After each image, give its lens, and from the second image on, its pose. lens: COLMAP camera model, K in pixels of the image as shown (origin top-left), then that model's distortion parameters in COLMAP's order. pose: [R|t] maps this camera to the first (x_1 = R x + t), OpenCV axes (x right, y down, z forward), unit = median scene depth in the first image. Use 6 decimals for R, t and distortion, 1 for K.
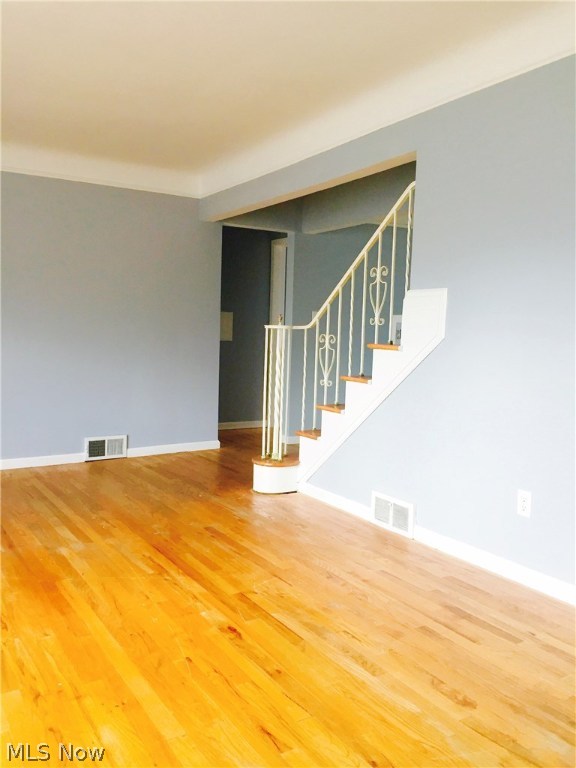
lens RADIAL K [[654.9, 0, 289.0], [0, 654.9, 386.0], [0, 0, 1]] dist [0.072858, -0.094081]
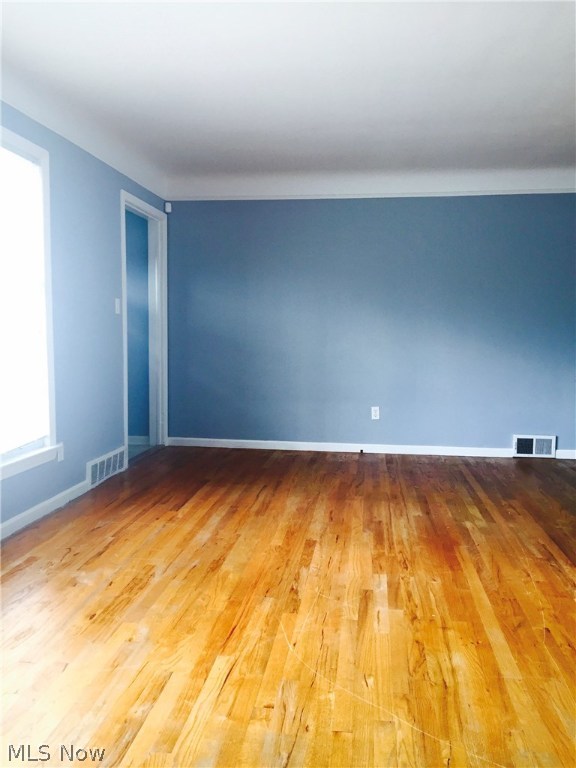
lens RADIAL K [[654.9, 0, 287.5], [0, 654.9, 383.2], [0, 0, 1]] dist [0.072858, -0.094081]
pose [[0.772048, 0.039945, -0.634308, 0.149231], [-0.048421, 0.998819, 0.003963, 0.017876], [0.633718, 0.027654, 0.773070, -0.098041]]
